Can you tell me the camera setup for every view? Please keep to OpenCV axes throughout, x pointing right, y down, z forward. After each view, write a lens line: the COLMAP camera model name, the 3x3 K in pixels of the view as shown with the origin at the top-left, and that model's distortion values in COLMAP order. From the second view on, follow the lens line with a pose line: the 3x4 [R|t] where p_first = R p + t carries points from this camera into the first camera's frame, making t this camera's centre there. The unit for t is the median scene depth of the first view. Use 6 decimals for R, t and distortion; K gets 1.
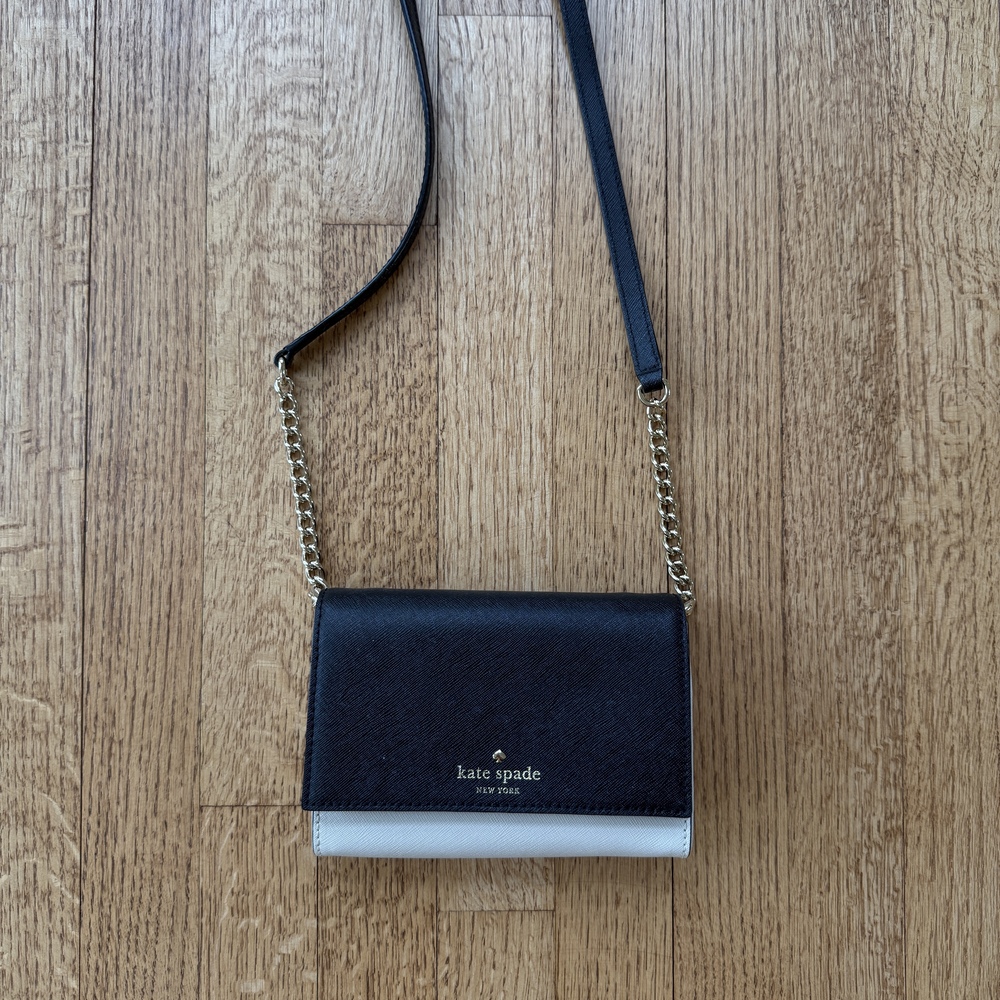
lens RADIAL K [[2834.6, 0, 550.0], [0, 2834.6, 499.3], [0, 0, 1]] dist [0.034207, -1.386172]
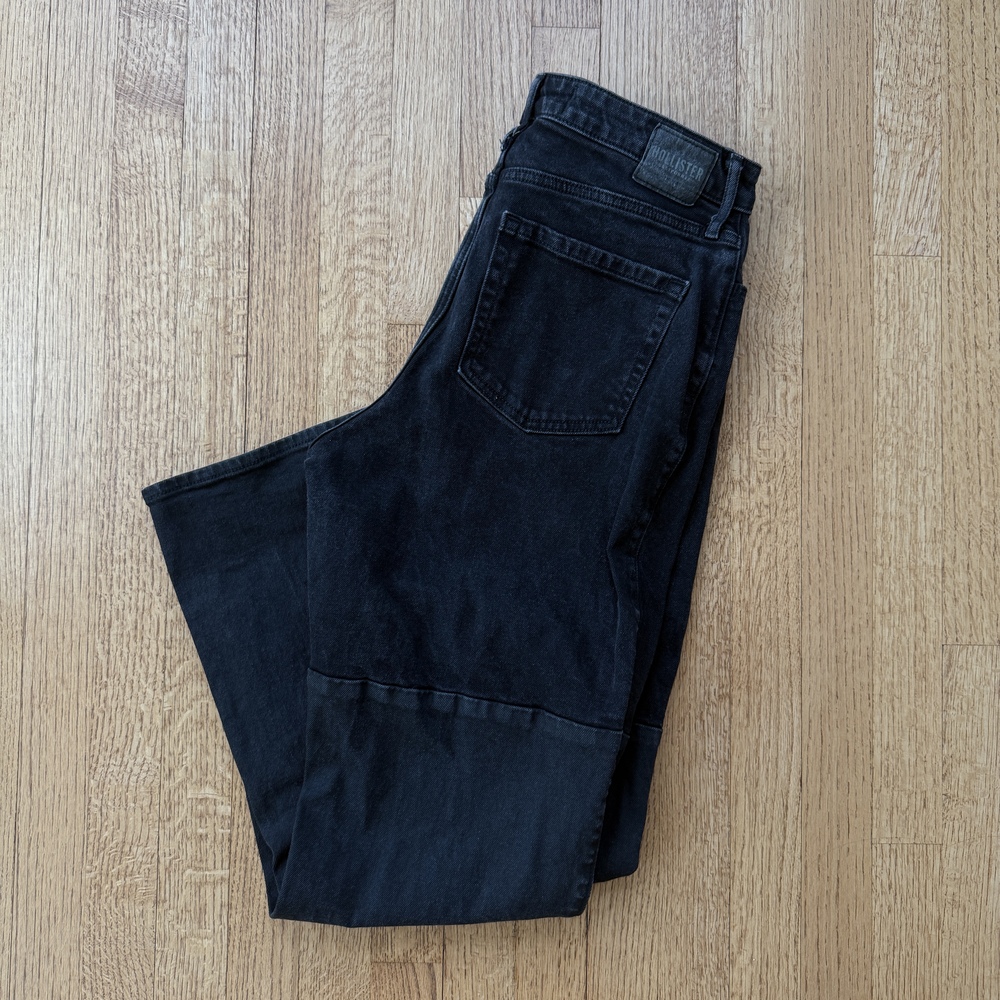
lens RADIAL K [[2834.6, 0, 550.0], [0, 2834.6, 499.3], [0, 0, 1]] dist [0.034207, -1.386172]
pose [[0.999769, 0.020207, -0.007299, 0.029568], [-0.020174, 0.999786, 0.004491, -0.003132], [0.007388, -0.004343, 0.999963, -0.665967]]
